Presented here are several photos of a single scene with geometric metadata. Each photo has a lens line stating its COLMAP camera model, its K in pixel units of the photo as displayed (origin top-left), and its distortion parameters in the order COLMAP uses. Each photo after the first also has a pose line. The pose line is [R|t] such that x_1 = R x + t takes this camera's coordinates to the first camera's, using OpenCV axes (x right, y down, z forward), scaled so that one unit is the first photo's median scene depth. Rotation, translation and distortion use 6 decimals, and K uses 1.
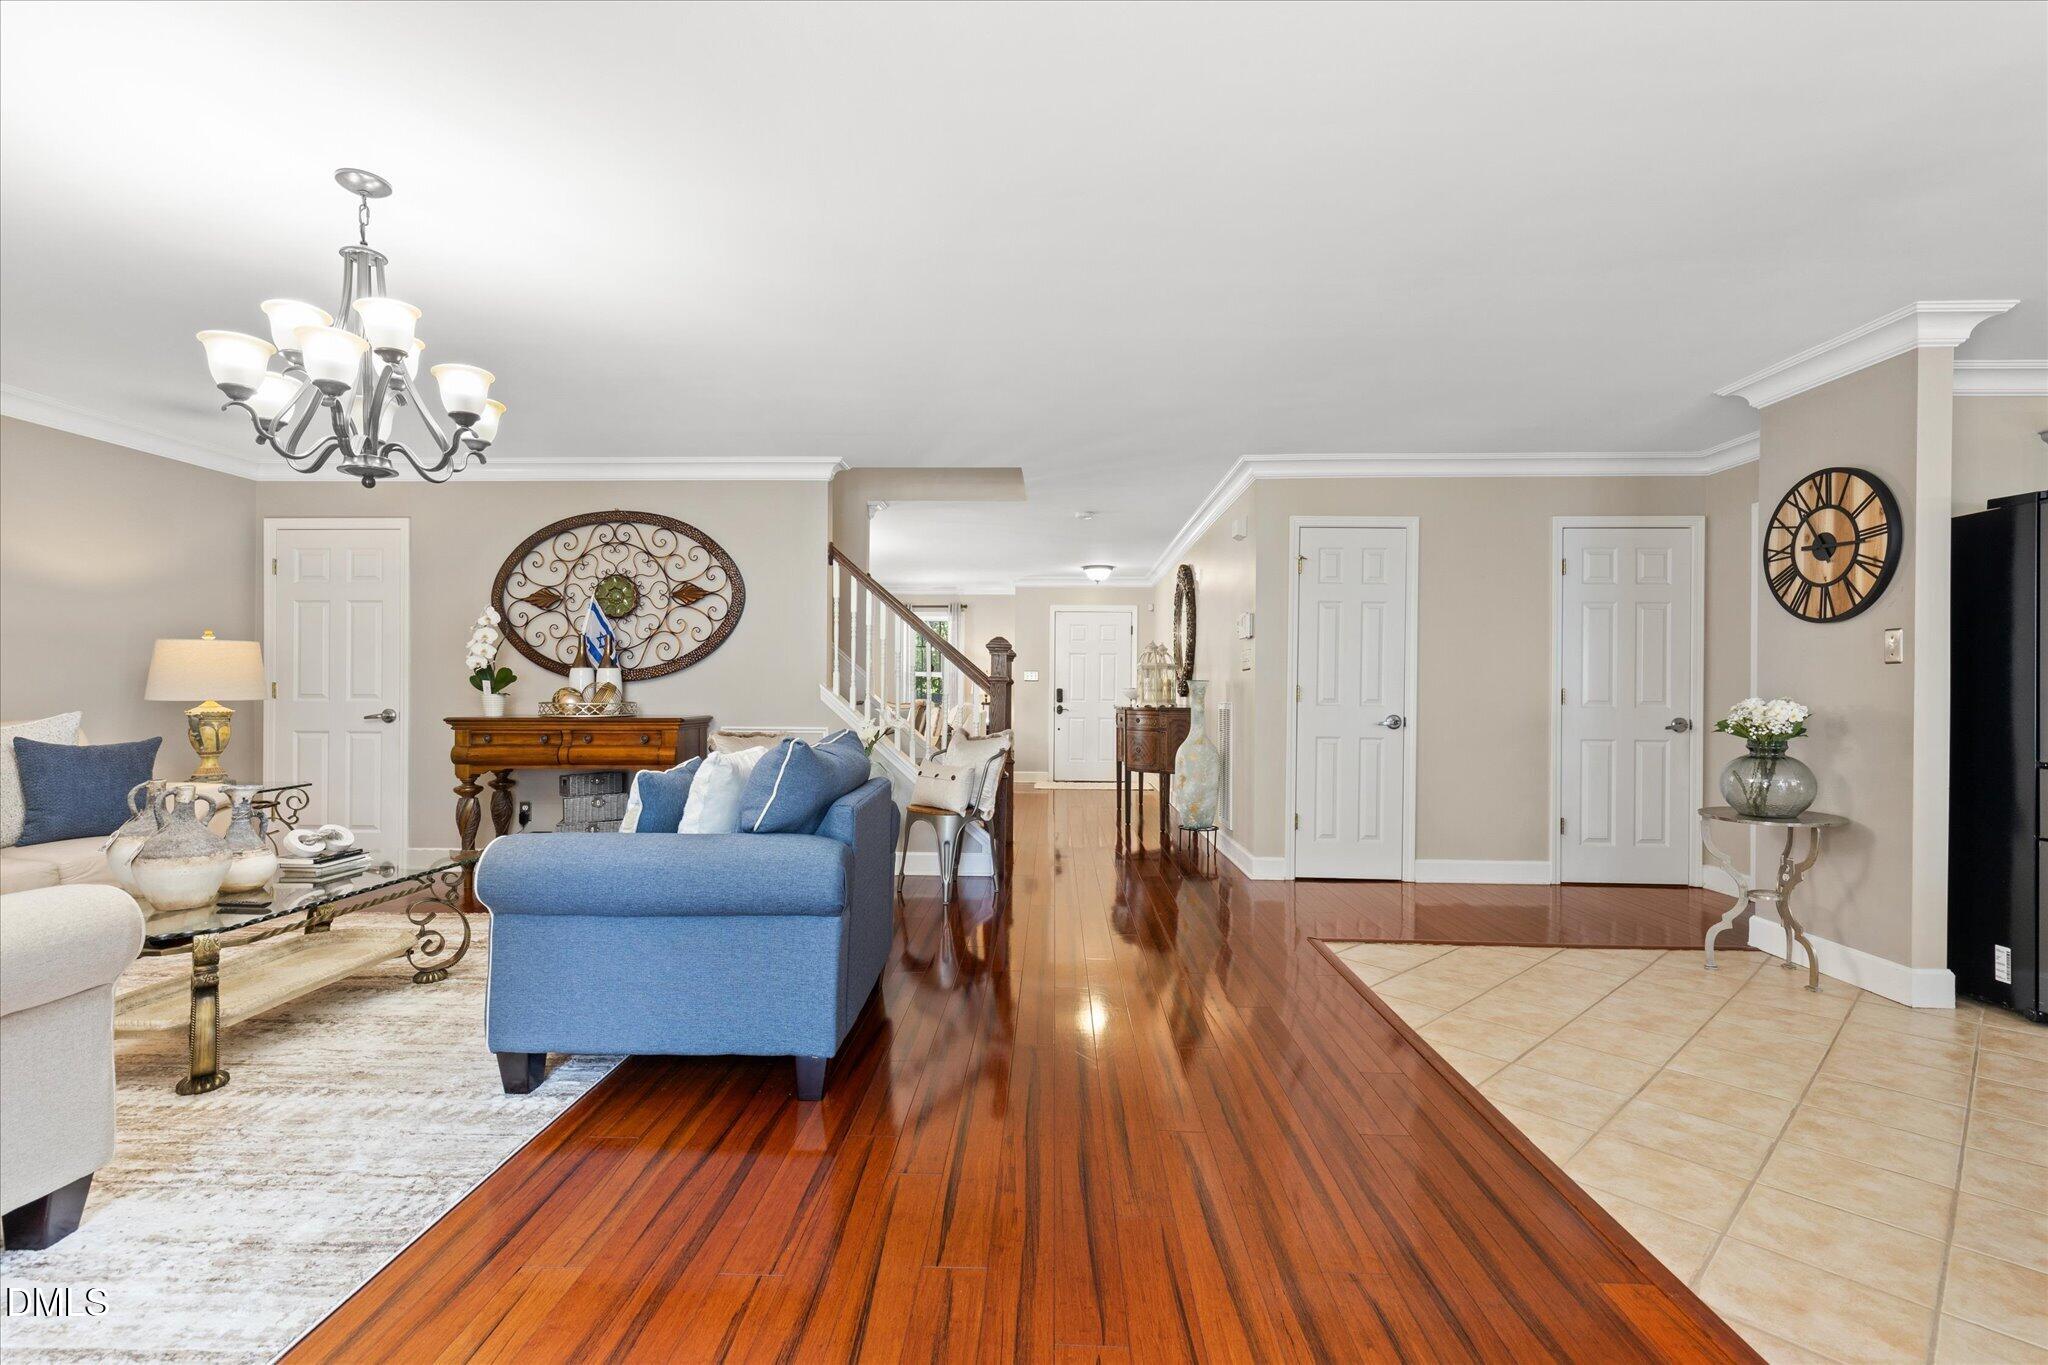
lens RADIAL K [[923.4, 0, 1006.0], [0, 923.4, 687.0], [0, 0, 1]] dist [0.010535, -0.001981]
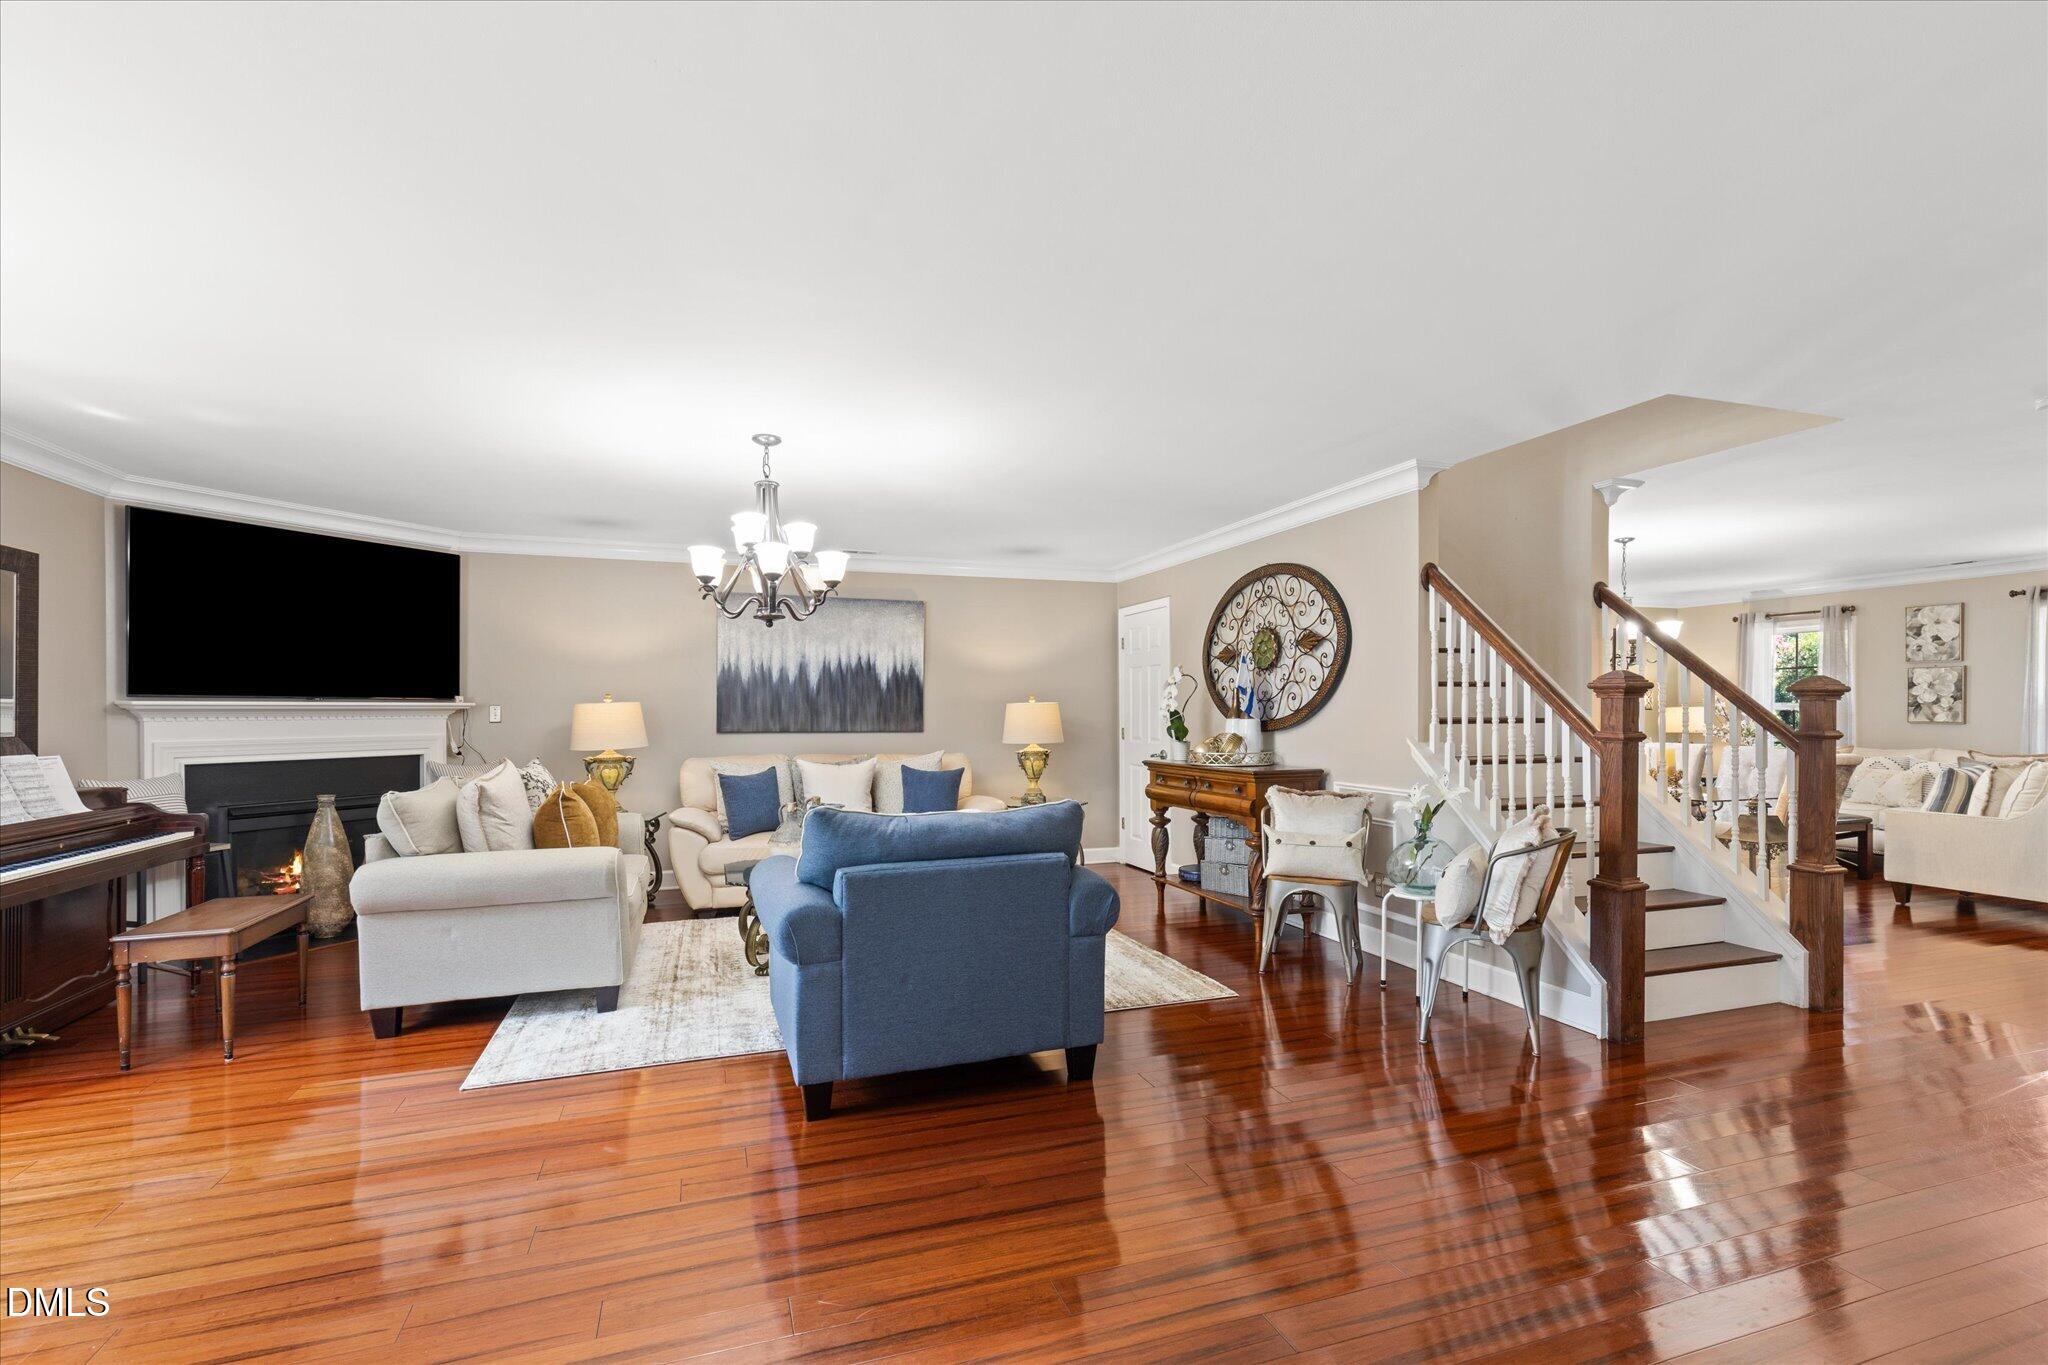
lens RADIAL K [[923.4, 0, 1029.2], [0, 923.4, 715.7], [0, 0, 1]] dist [0.010535, -0.001981]
pose [[0.376398, -0.001545, -0.926457, 0.471338], [0.008304, 0.999964, 0.001706, -0.029418], [0.926421, -0.008335, 0.376398, 0.396129]]
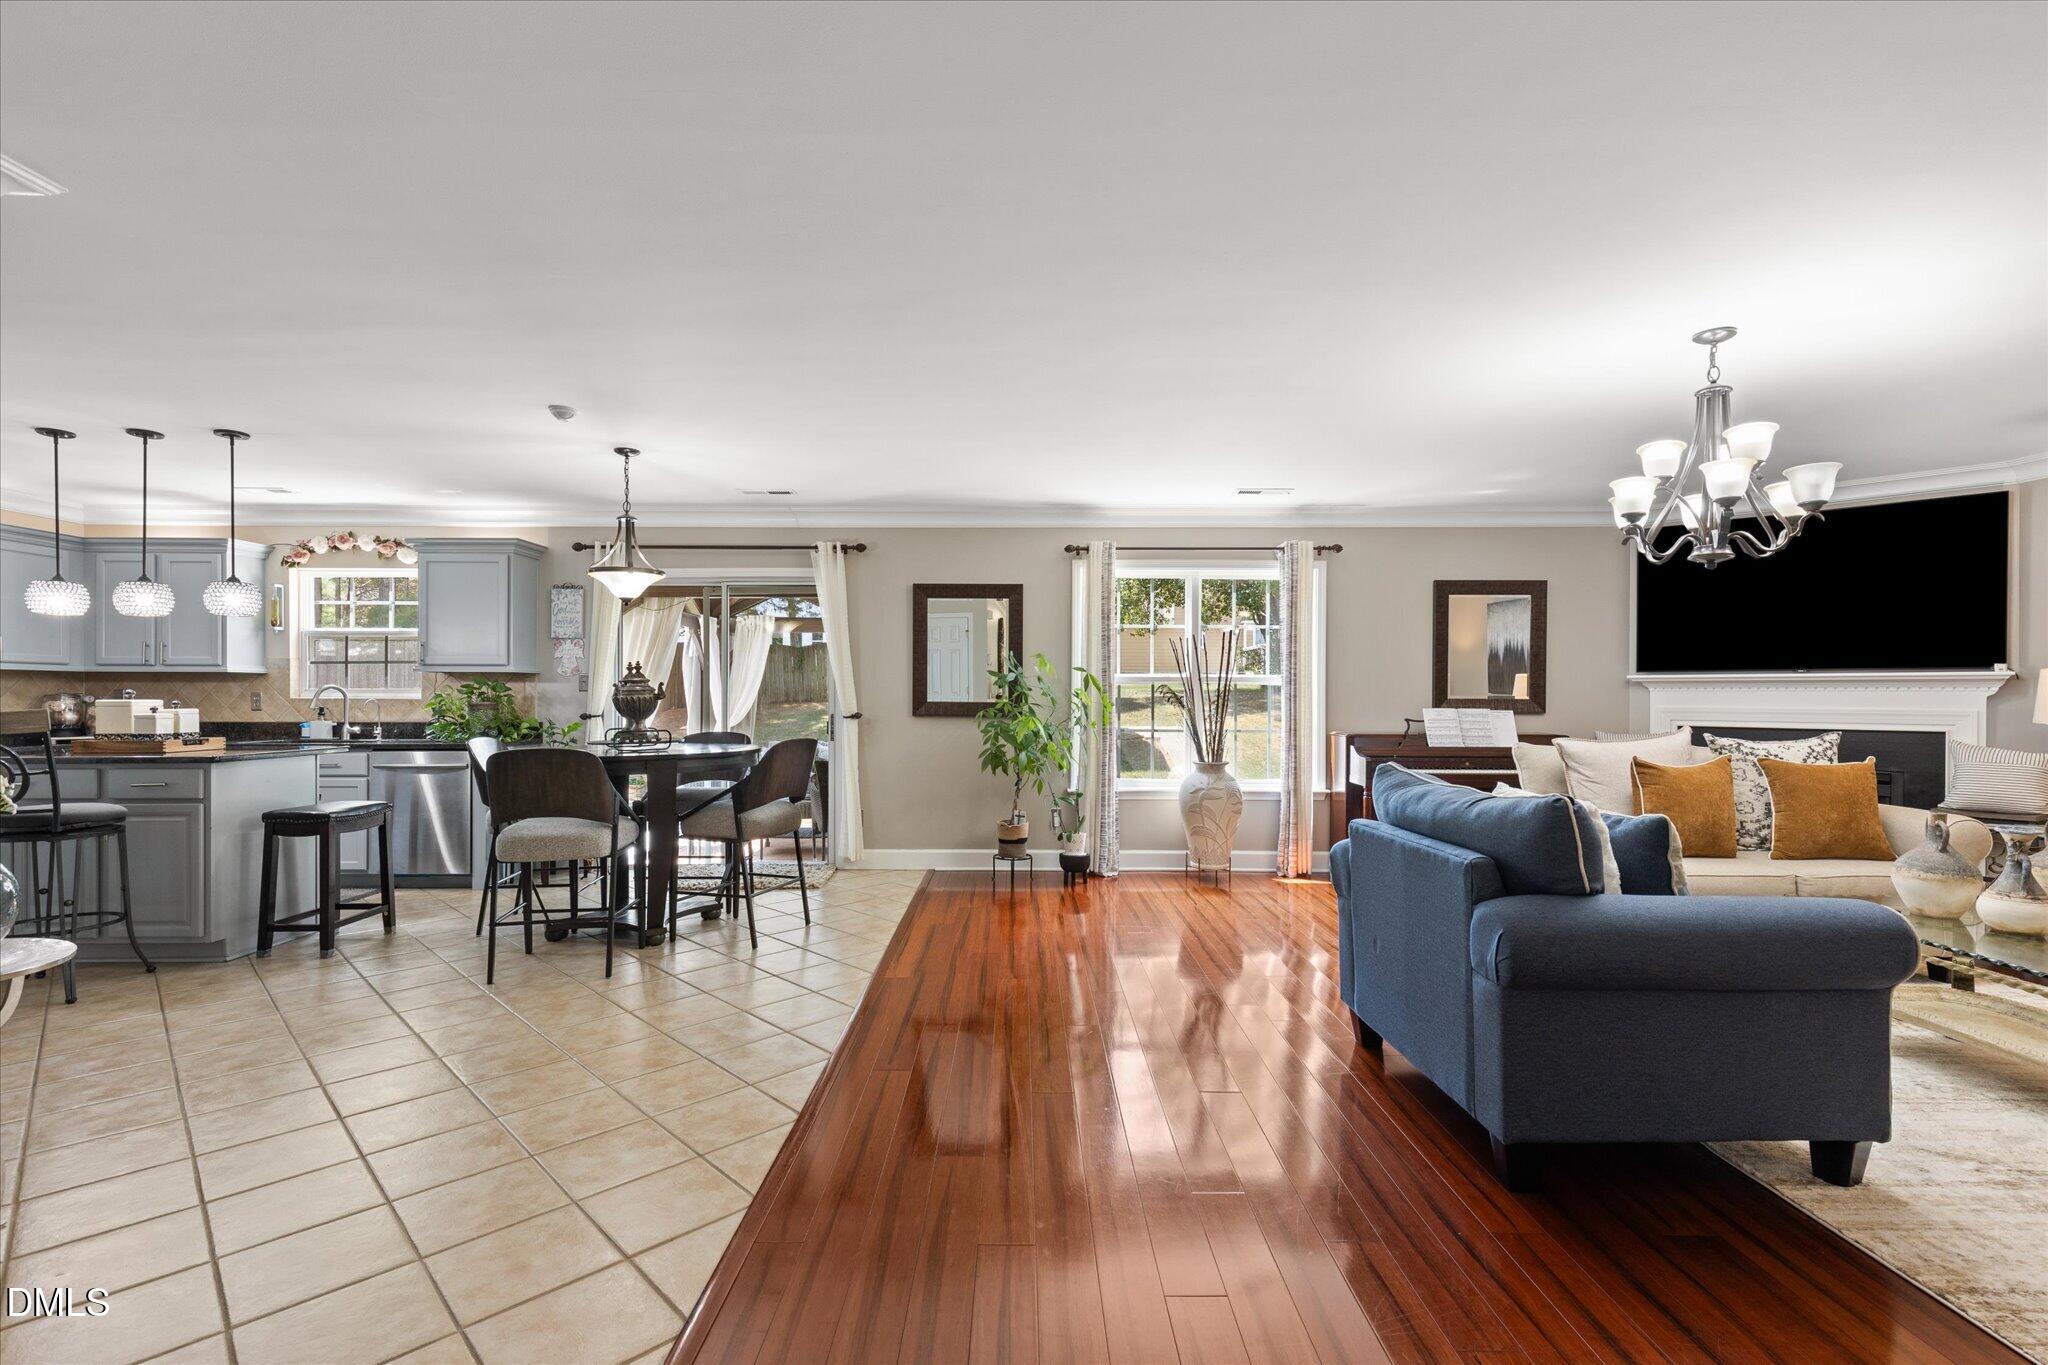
lens RADIAL K [[923.4, 0, 1020.1], [0, 923.4, 695.3], [0, 0, 1]] dist [0.010535, -0.001981]
pose [[-0.998921, -0.007988, -0.045750, 0.161532], [-0.007875, 0.999965, -0.002648, -0.014007], [0.045769, -0.002285, -0.998949, 1.095664]]
